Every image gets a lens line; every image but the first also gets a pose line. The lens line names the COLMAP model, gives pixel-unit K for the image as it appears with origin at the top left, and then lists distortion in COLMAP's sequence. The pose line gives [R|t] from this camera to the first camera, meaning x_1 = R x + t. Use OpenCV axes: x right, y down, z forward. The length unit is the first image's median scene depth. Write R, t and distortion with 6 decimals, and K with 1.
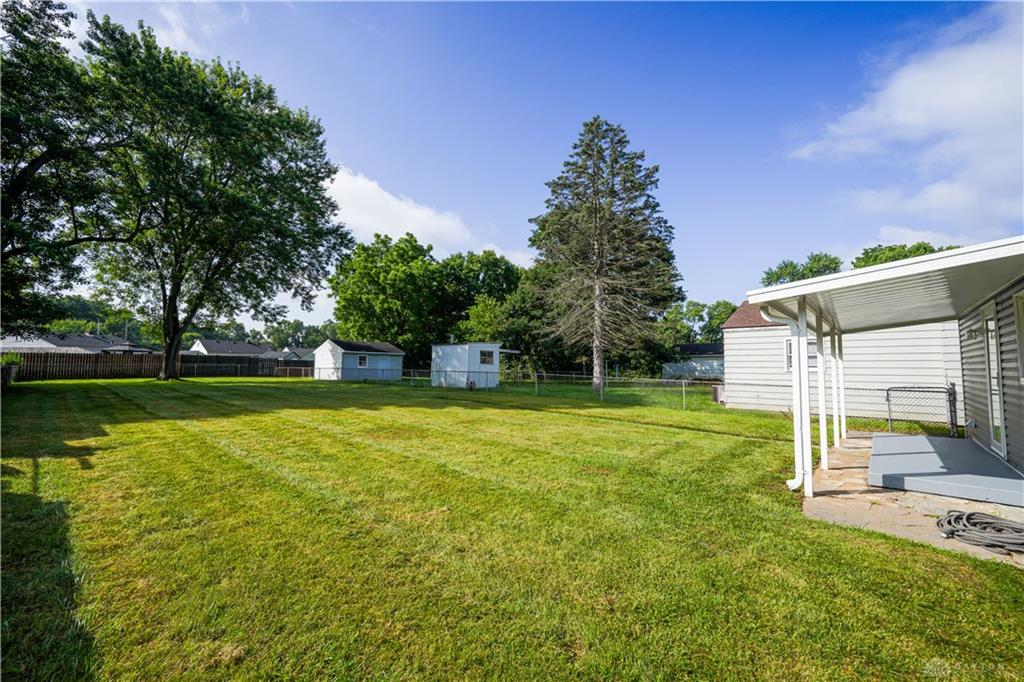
lens RADIAL K [[413.8, 0, 510.2], [0, 413.8, 339.8], [0, 0, 1]] dist [0.001403, 0.000079]
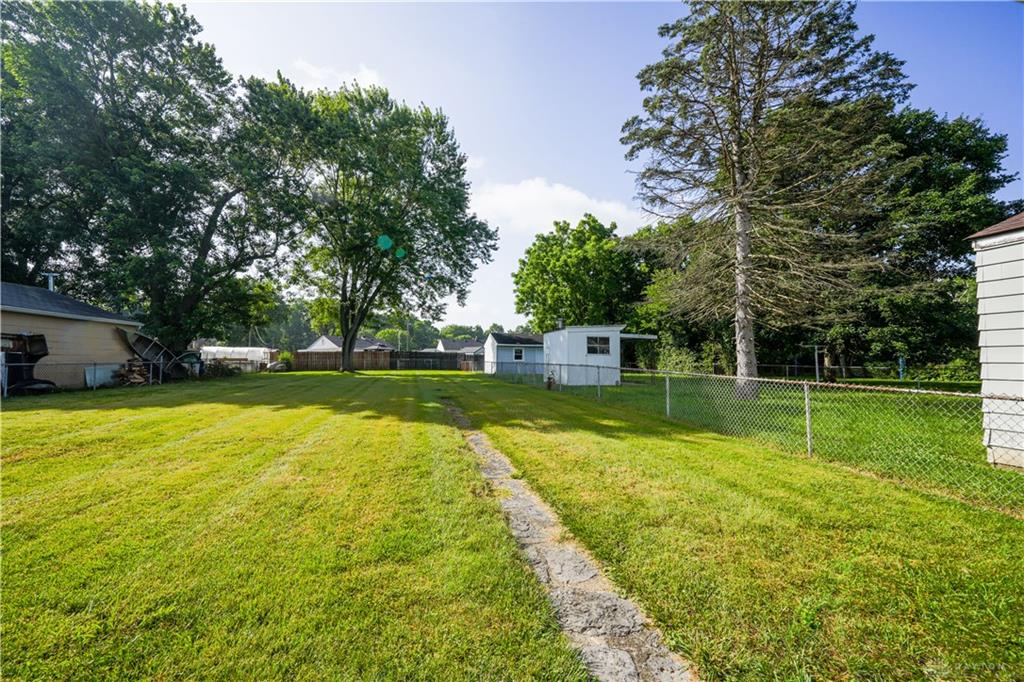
lens RADIAL K [[413.8, 0, 509.8], [0, 413.8, 340.2], [0, 0, 1]] dist [0.001403, 0.000079]
pose [[0.830115, -0.036256, -0.556412, 0.142358], [0.044611, 0.999003, 0.001460, 0.015356], [0.555805, -0.026034, 0.830905, 0.177354]]
